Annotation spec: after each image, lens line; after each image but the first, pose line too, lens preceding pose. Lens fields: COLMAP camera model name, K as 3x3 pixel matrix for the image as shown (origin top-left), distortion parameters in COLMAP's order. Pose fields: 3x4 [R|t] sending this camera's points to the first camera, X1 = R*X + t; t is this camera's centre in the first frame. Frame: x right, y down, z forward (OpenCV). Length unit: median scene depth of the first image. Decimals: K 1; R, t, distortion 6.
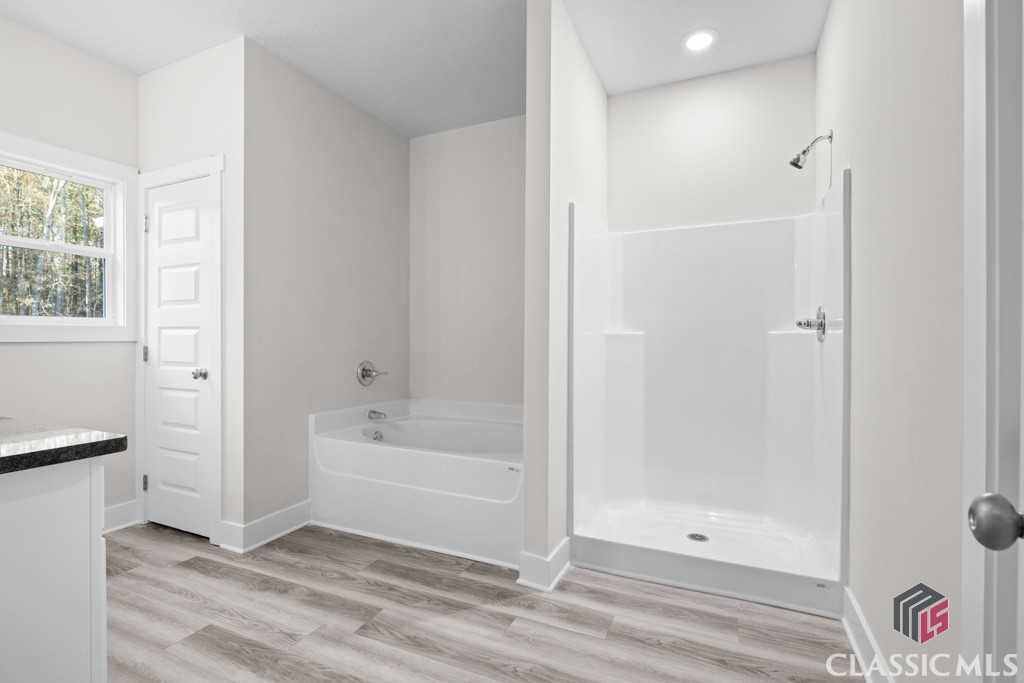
lens RADIAL K [[473.1, 0, 510.3], [0, 473.1, 340.0], [0, 0, 1]] dist [-0.010912, 0.003501]
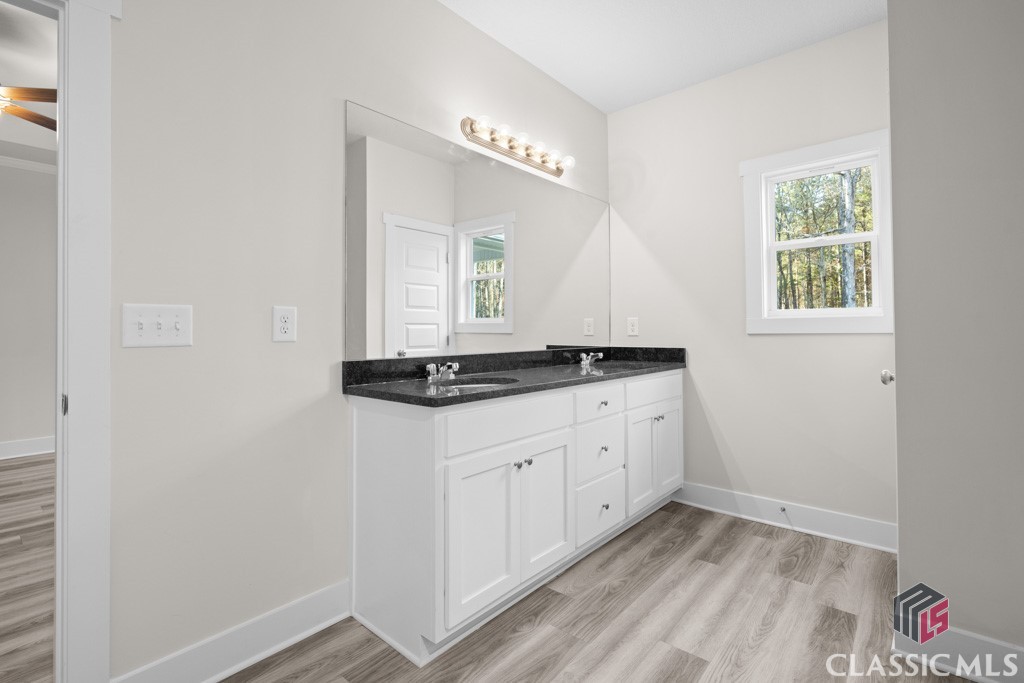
lens RADIAL K [[471.9, 0, 514.6], [0, 471.9, 332.4], [0, 0, 1]] dist [-0.001603, -0.000171]
pose [[-0.286409, -0.004830, -0.958095, 0.243917], [0.006372, 0.999956, -0.006946, 0.004321], [0.958086, -0.008095, -0.286365, 0.756636]]
